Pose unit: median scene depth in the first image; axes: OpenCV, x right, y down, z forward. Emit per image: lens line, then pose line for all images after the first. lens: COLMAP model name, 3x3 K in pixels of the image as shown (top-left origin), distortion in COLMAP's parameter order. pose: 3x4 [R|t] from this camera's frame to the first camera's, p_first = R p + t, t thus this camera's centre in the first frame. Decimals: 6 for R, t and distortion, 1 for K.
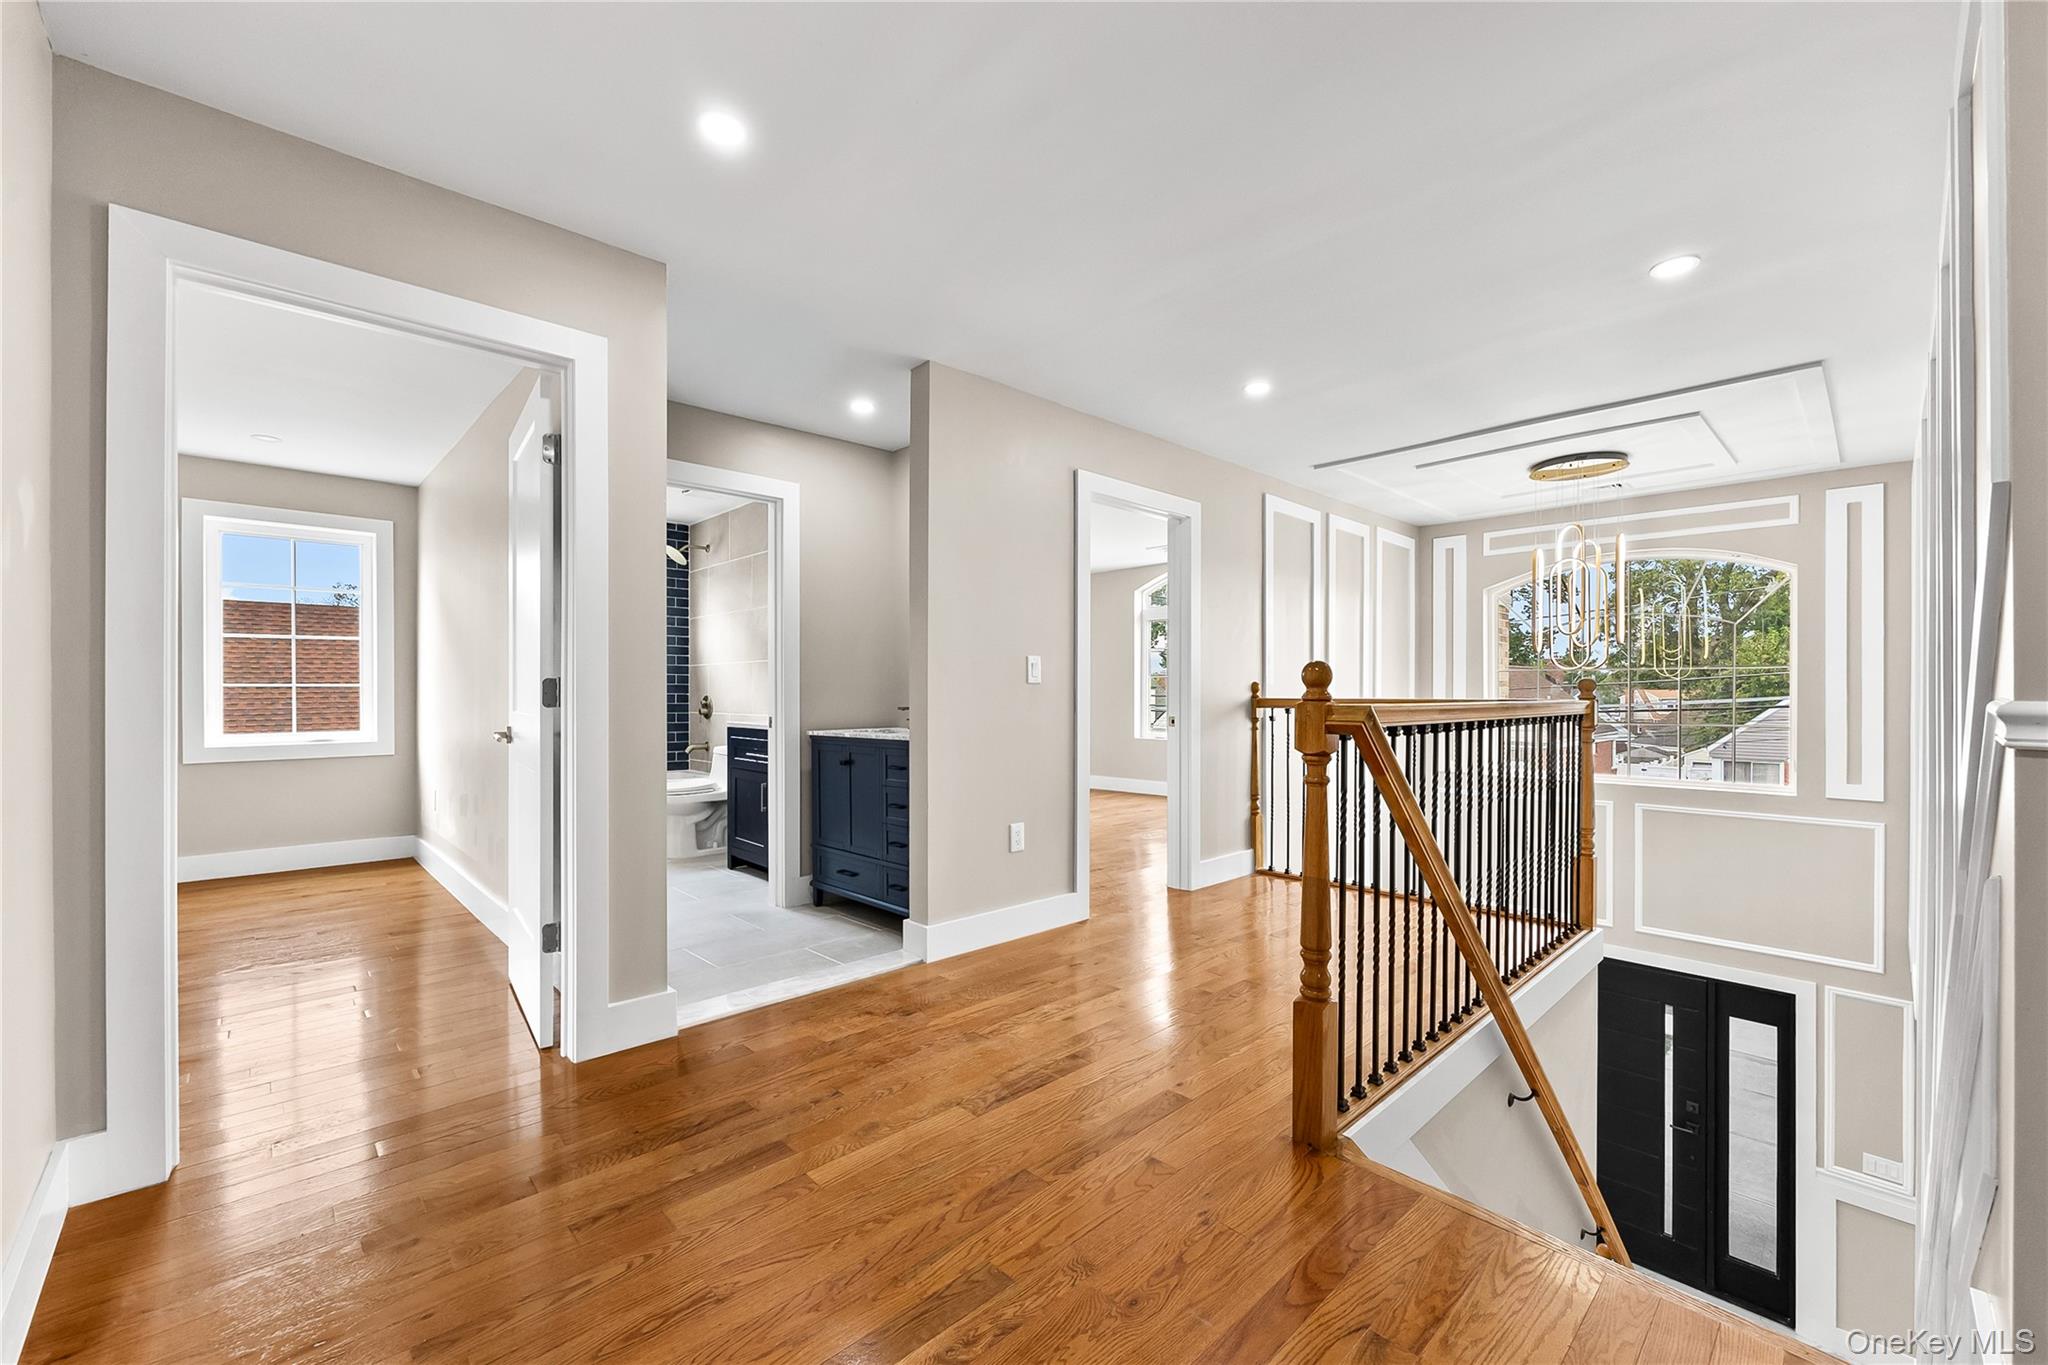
lens RADIAL K [[838.0, 0, 1022.9], [0, 838.0, 687.6], [0, 0, 1]] dist [0.003423, 0.000710]
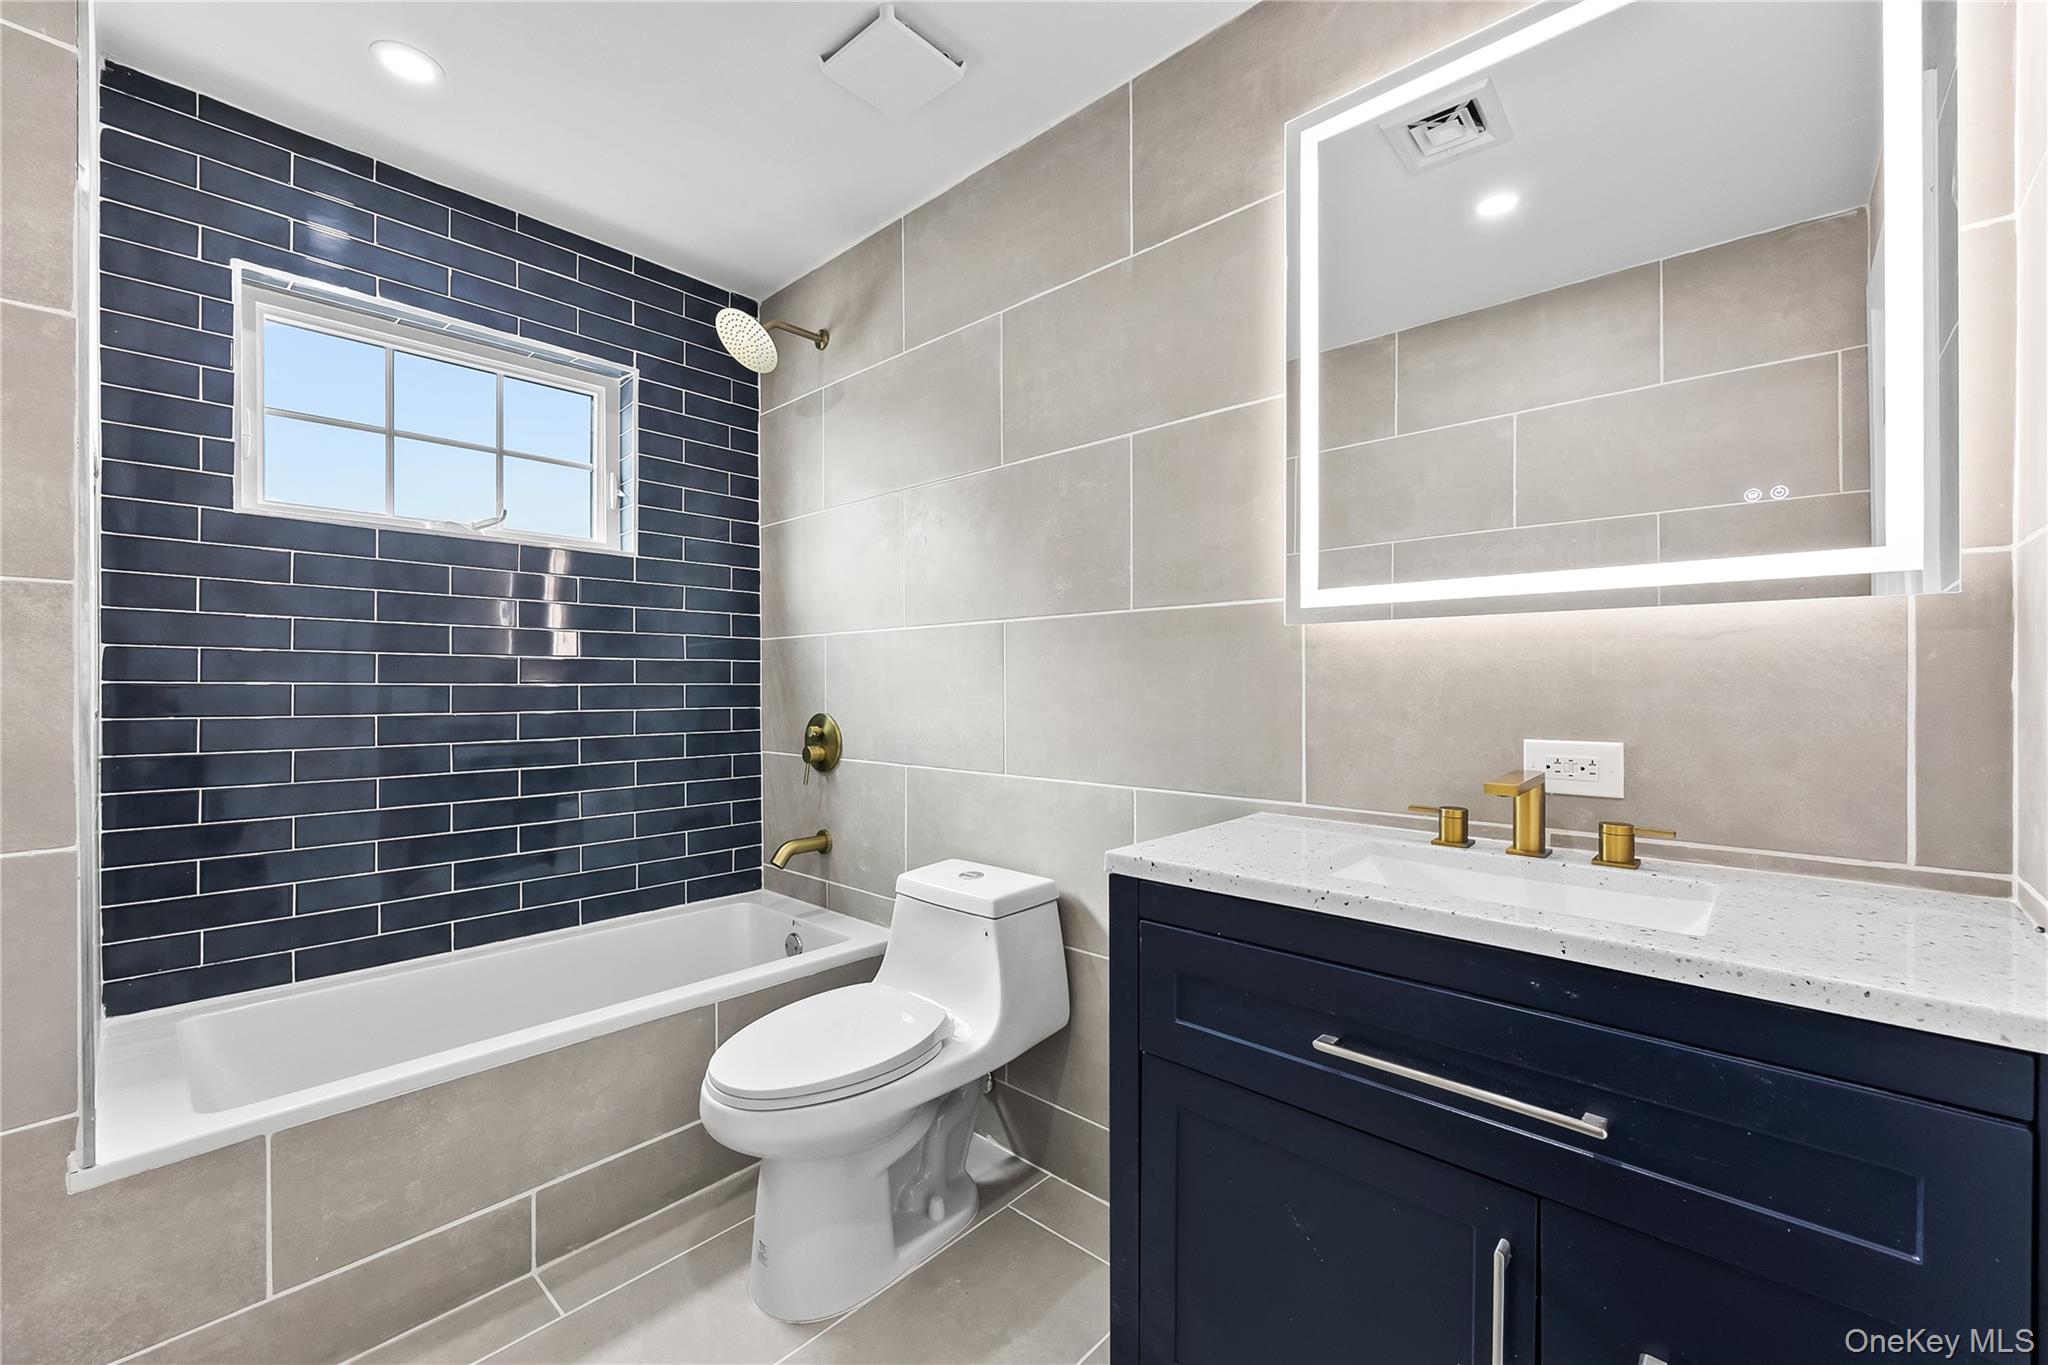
lens RADIAL K [[838.0, 0, 1025.0], [0, 838.0, 683.9], [0, 0, 1]] dist [0.003423, 0.000710]
pose [[0.997757, -0.003095, 0.066863, -0.298413], [0.002811, 0.999987, 0.004340, -0.005467], [-0.066875, -0.004142, 0.997753, 0.582397]]
